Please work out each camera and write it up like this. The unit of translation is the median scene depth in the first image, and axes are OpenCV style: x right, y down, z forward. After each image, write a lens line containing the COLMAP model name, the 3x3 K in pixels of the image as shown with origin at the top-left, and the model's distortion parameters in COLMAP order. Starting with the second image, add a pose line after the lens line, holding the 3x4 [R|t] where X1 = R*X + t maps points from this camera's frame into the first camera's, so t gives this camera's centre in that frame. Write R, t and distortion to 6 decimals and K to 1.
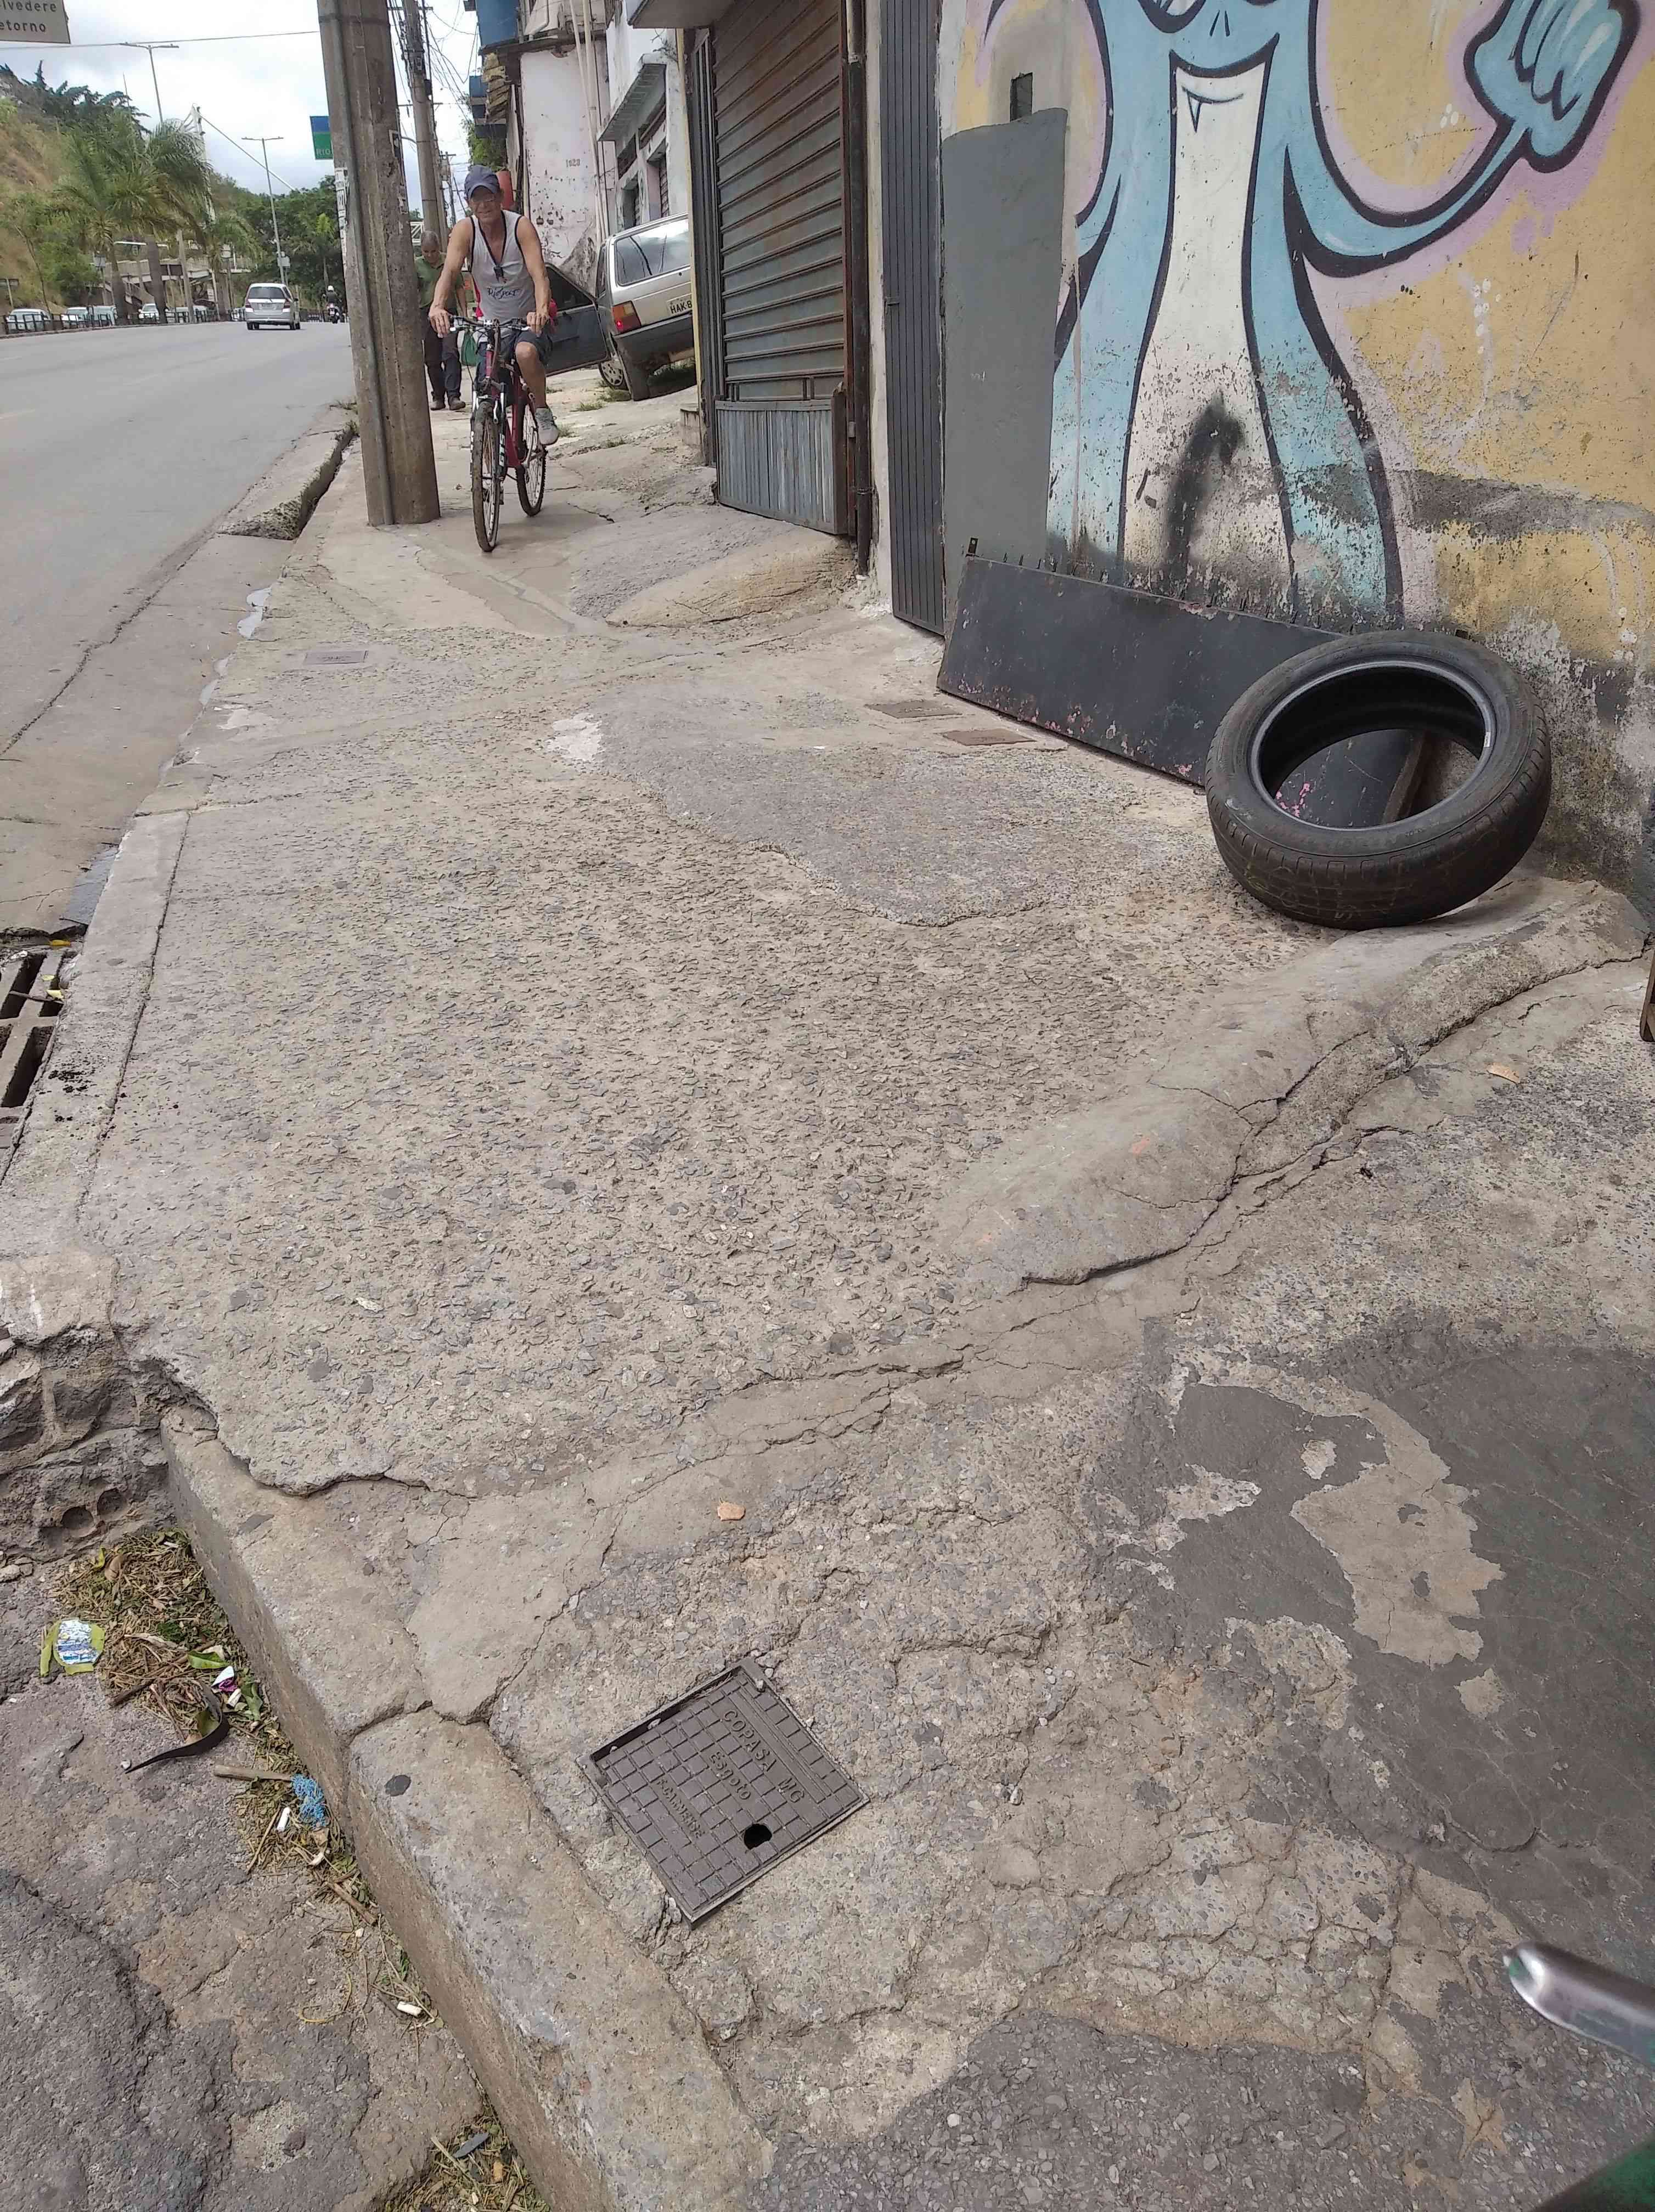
lens RADIAL K [[1689.2, 0, 827.5], [0, 1689.2, 1106.0], [0, 0, 1]] dist [0.101692, -0.195570]
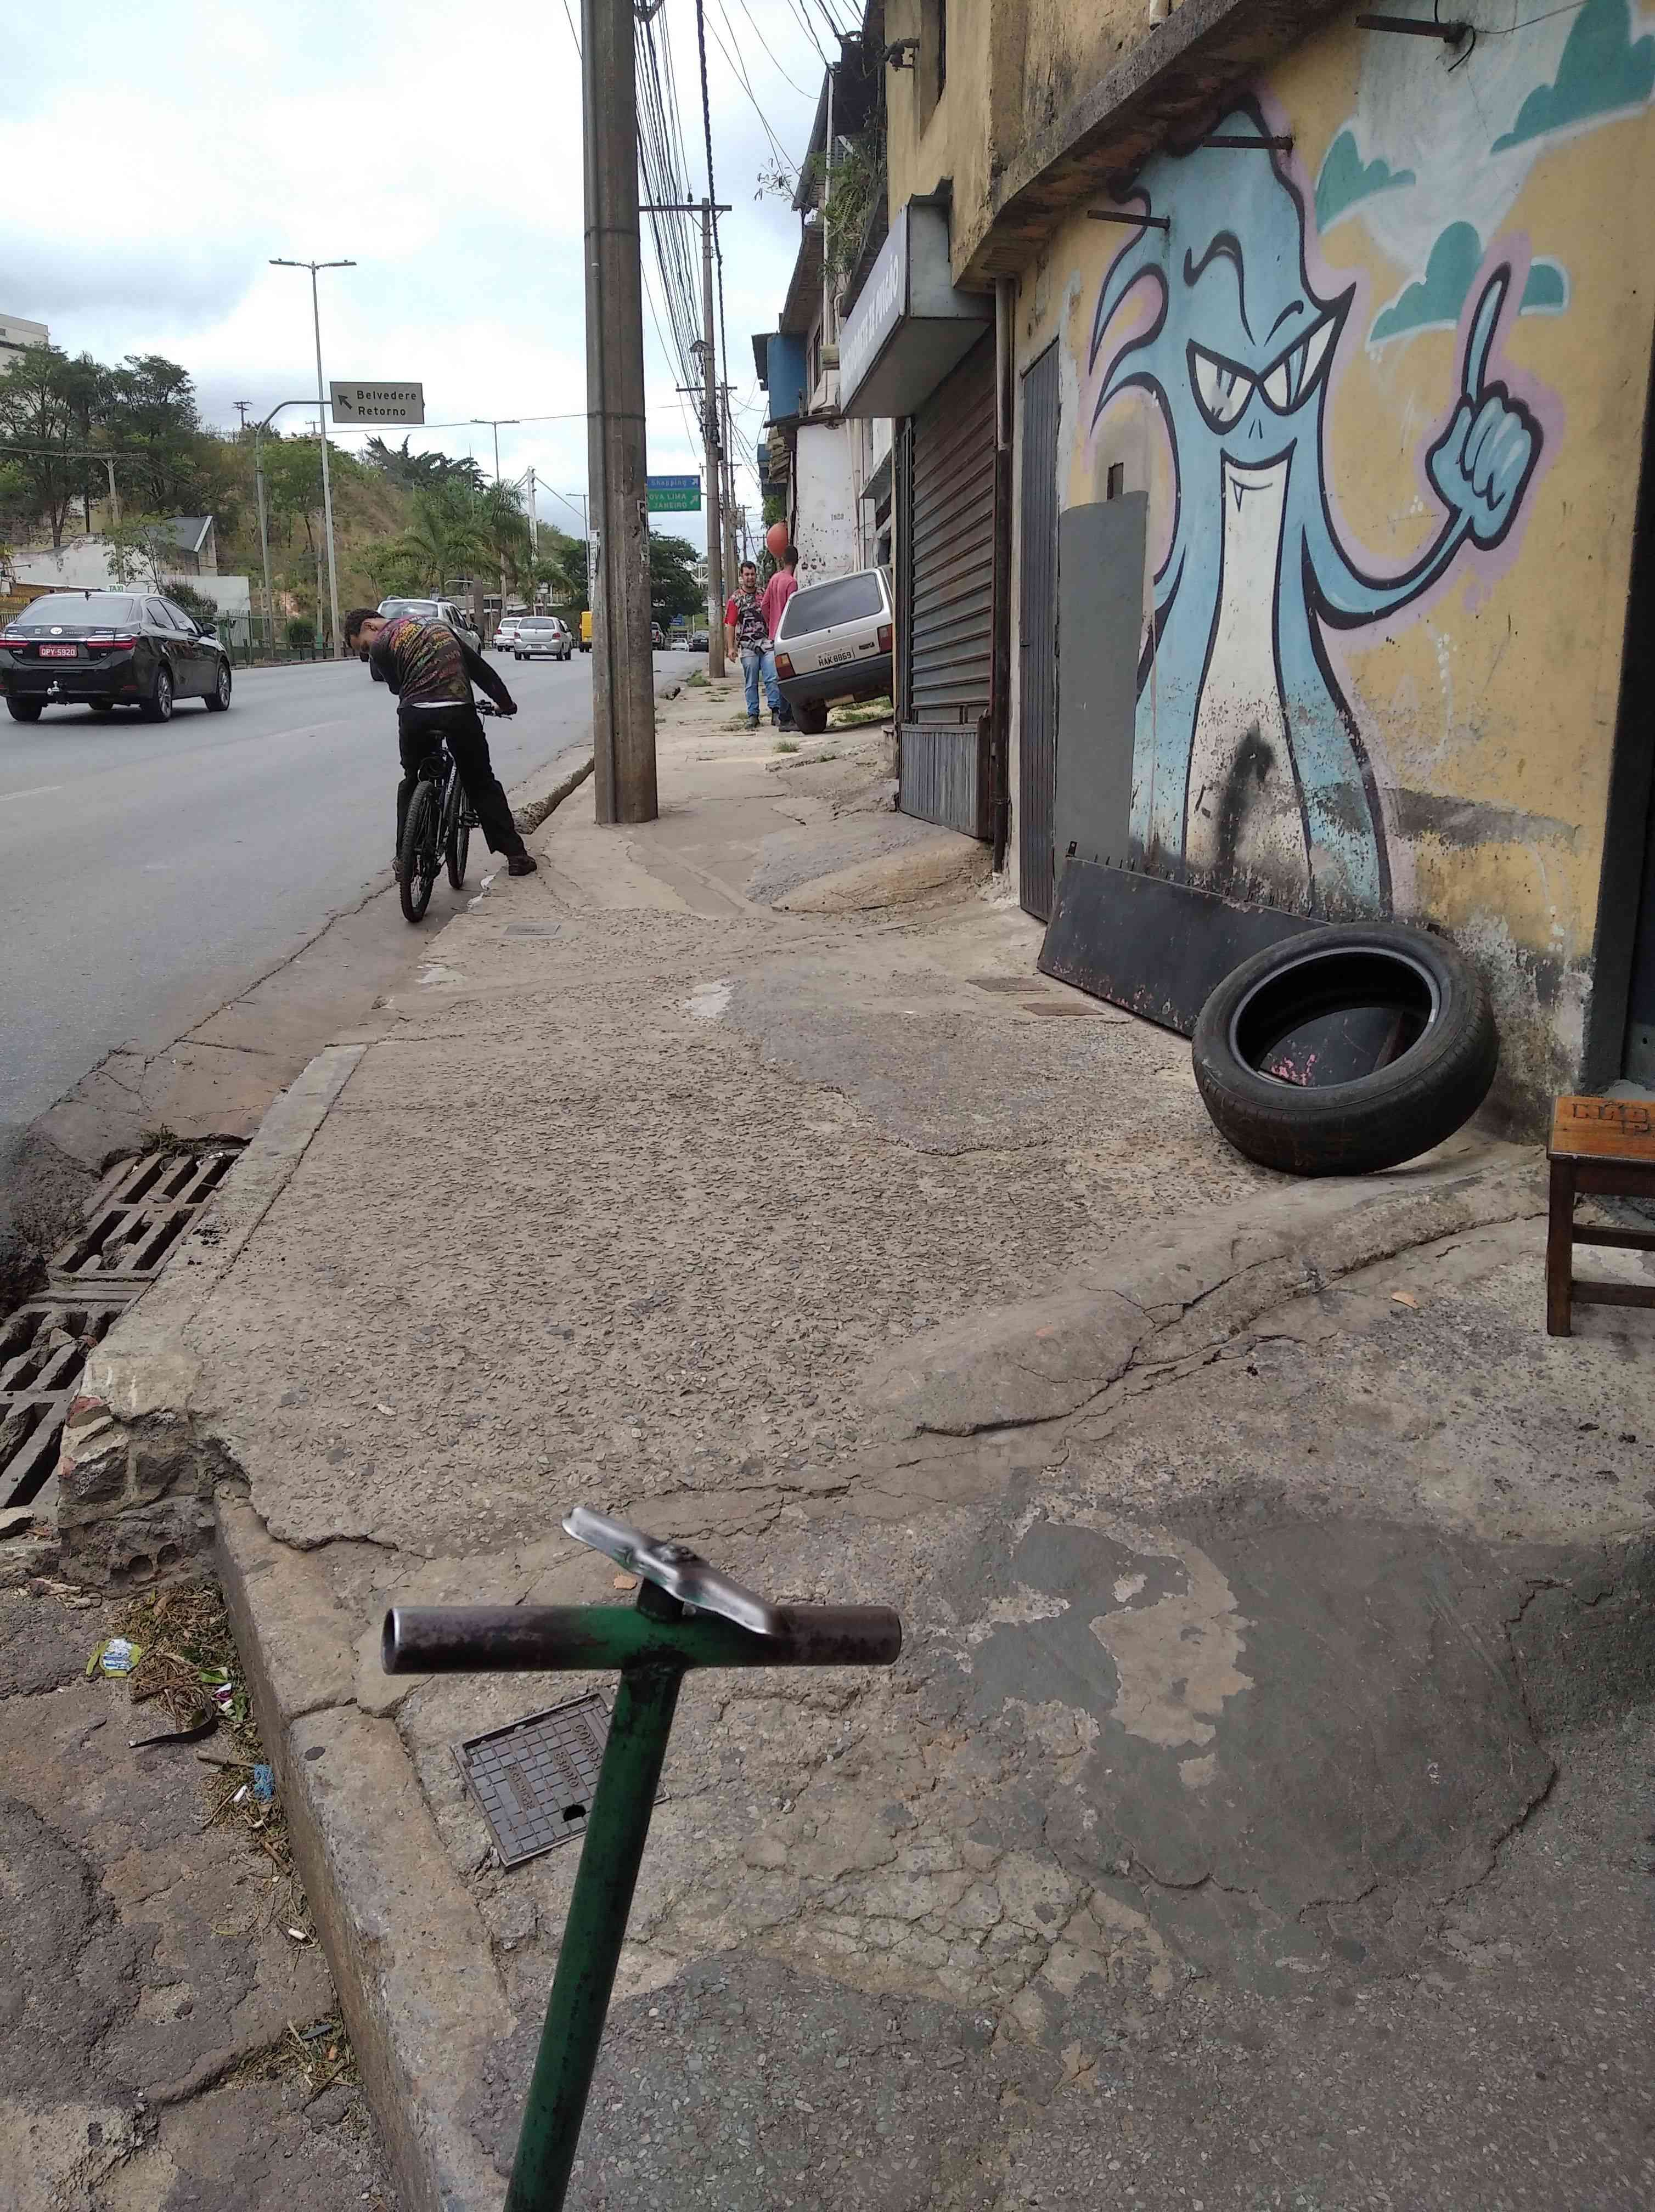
lens RADIAL K [[1689.2, 0, 827.5], [0, 1689.2, 1106.0], [0, 0, 1]] dist [0.101692, -0.195570]
pose [[0.988955, 0.045118, -0.141180, 0.172773], [-0.068247, 0.984171, -0.163551, 0.064699], [0.131567, 0.171380, 0.976381, -0.166022]]
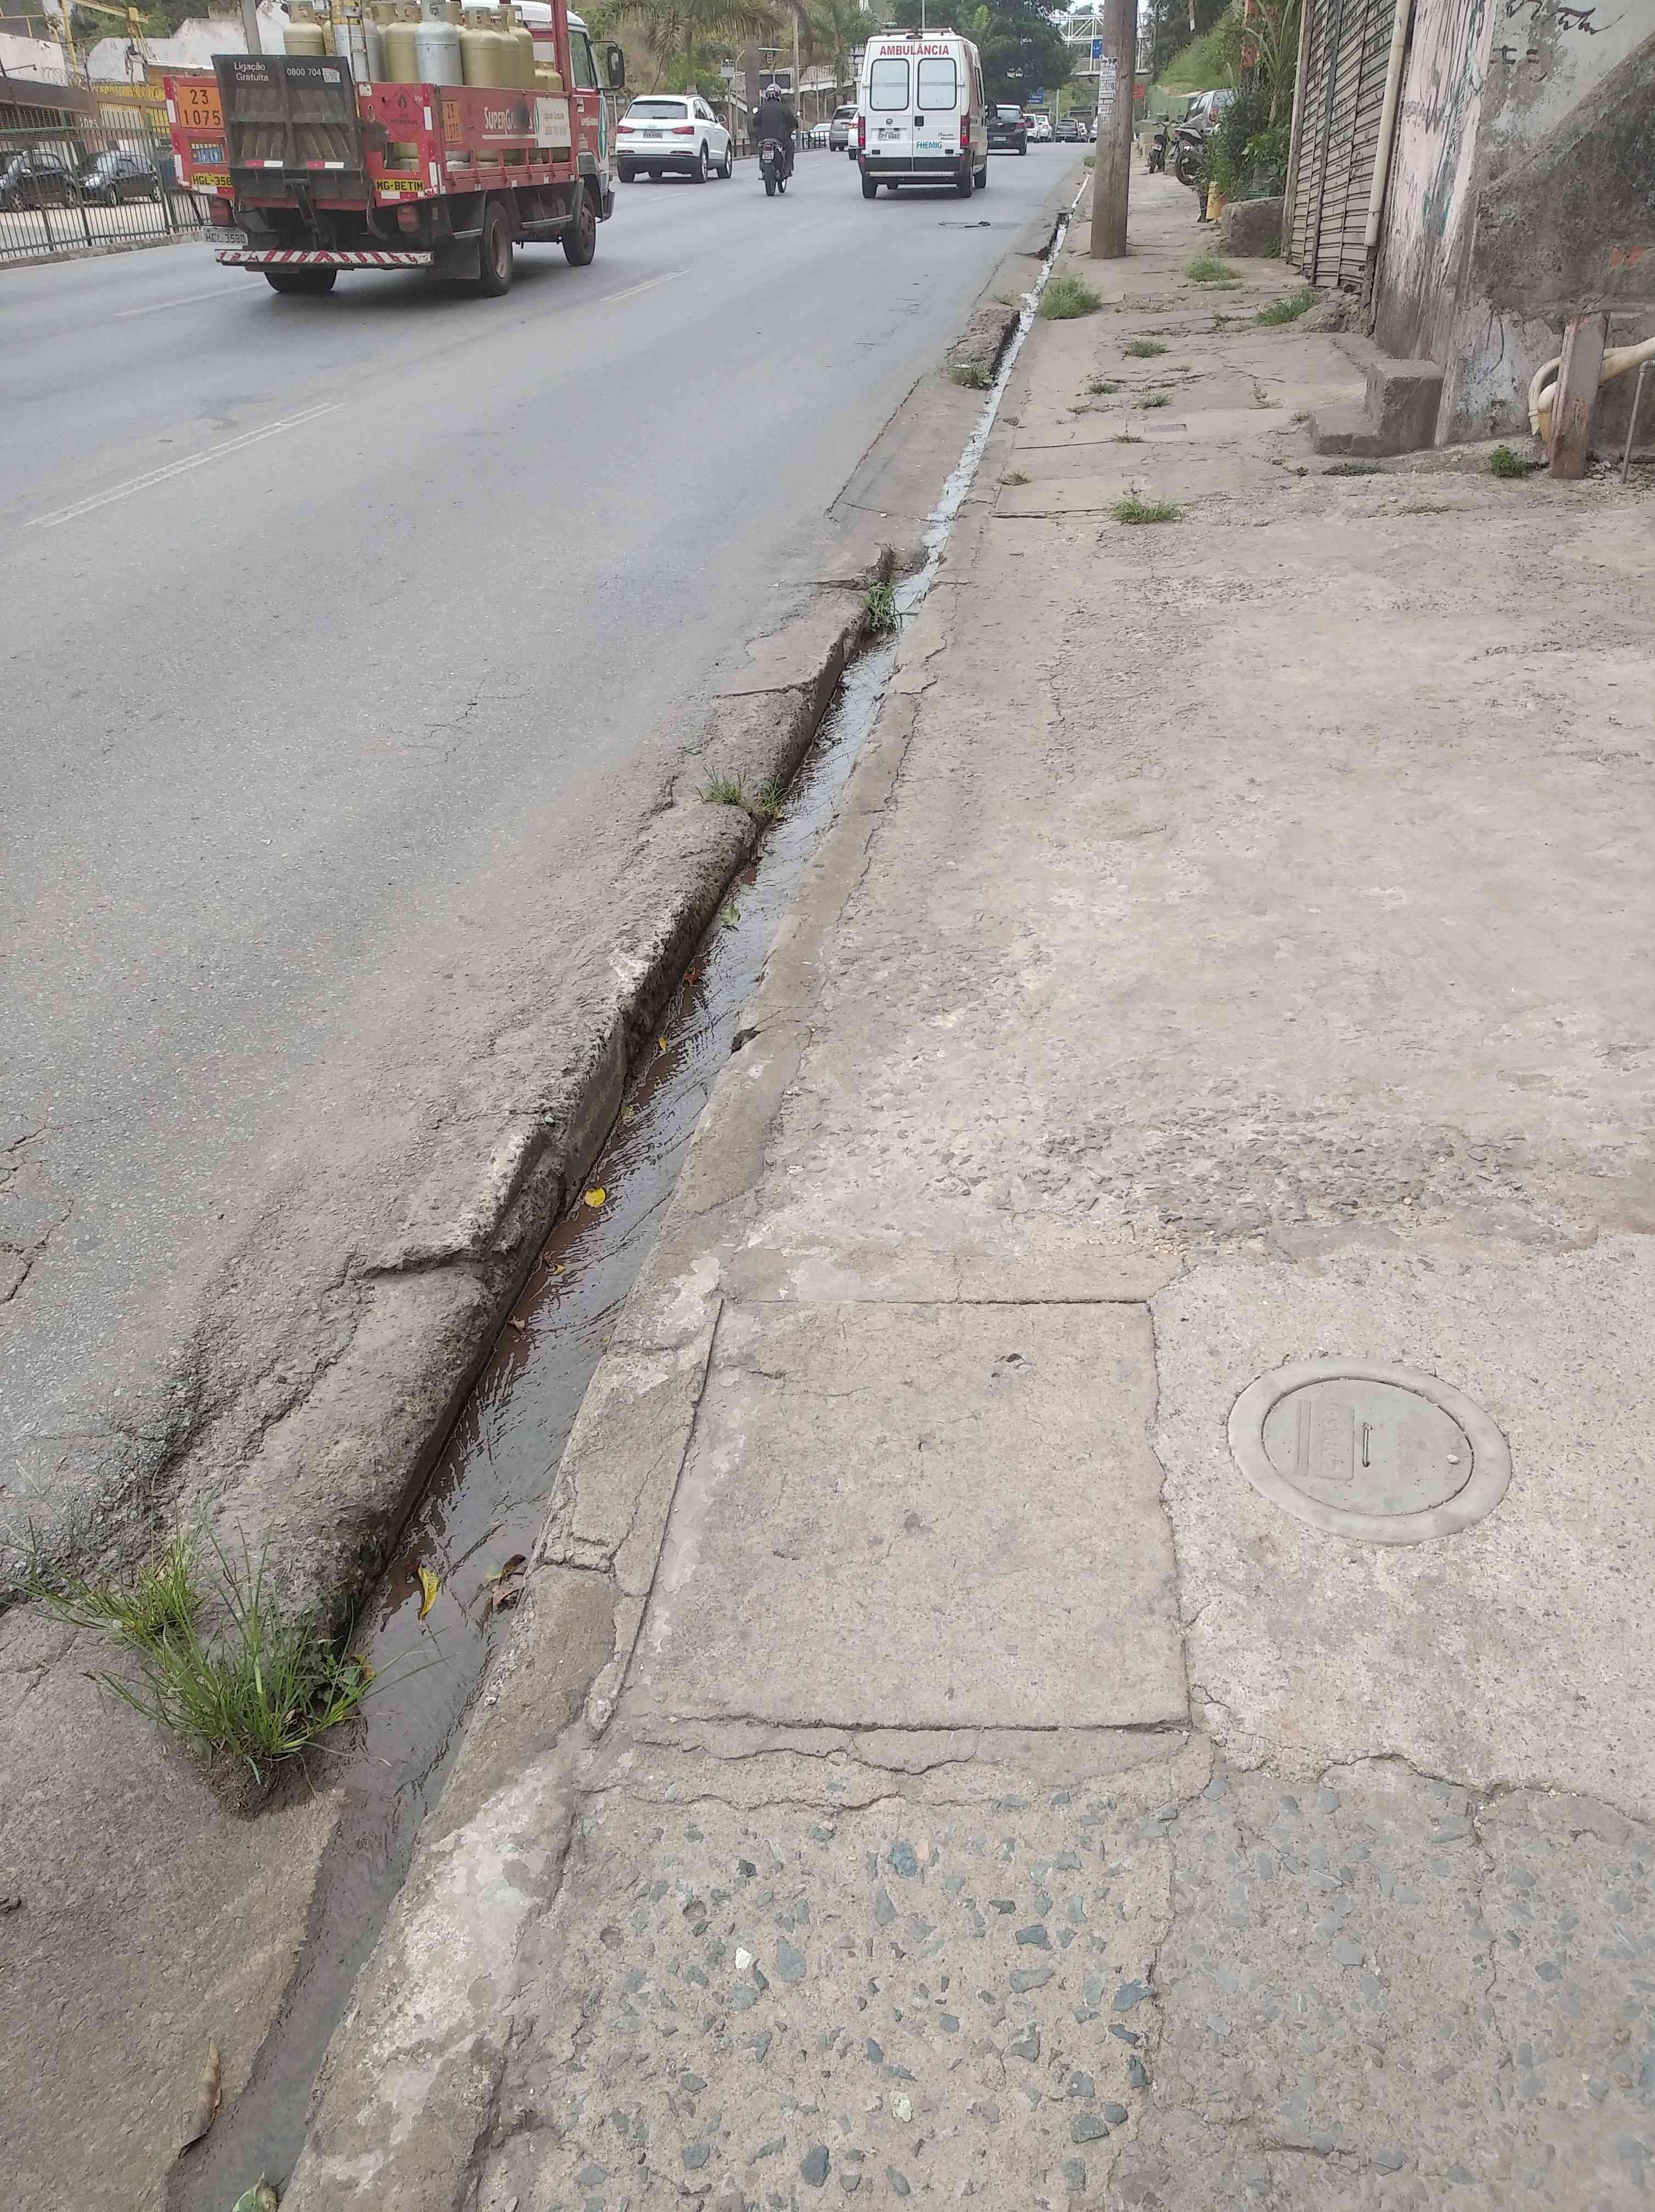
lens RADIAL K [[1675.1, 0, 837.6], [0, 1675.1, 1146.3], [0, 0, 1]] dist [0.046422, -0.078605]
pose [[0.944298, 0.155408, -0.290087, -1.585197], [-0.121430, 0.983814, 0.131775, -3.250742], [0.305870, -0.089210, 0.947885, 6.582984]]
